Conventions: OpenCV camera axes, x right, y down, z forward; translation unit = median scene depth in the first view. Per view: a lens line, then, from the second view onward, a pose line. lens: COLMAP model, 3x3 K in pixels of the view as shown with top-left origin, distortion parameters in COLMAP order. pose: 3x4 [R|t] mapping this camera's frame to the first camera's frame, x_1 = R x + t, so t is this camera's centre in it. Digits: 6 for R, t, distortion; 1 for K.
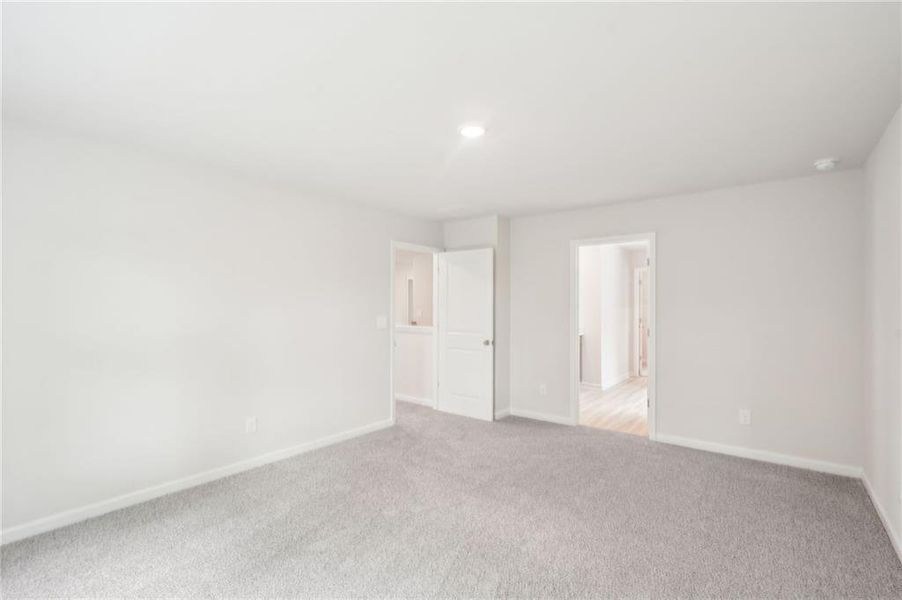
lens RADIAL K [[415.2, 0, 449.2], [0, 415.2, 297.7], [0, 0, 1]] dist [-0.004117, 0.000138]
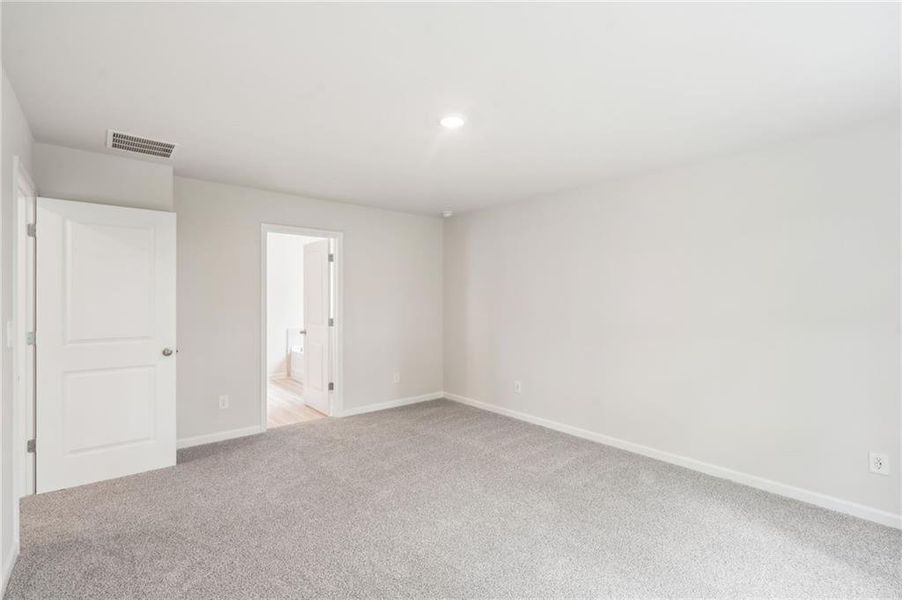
lens RADIAL K [[415.2, 0, 449.2], [0, 415.2, 297.7], [0, 0, 1]] dist [-0.004117, 0.000138]
pose [[0.204046, -0.003135, 0.978956, -0.497254], [-0.032067, 0.999437, 0.009885, -0.003064], [-0.978436, -0.033409, 0.203831, 0.434535]]
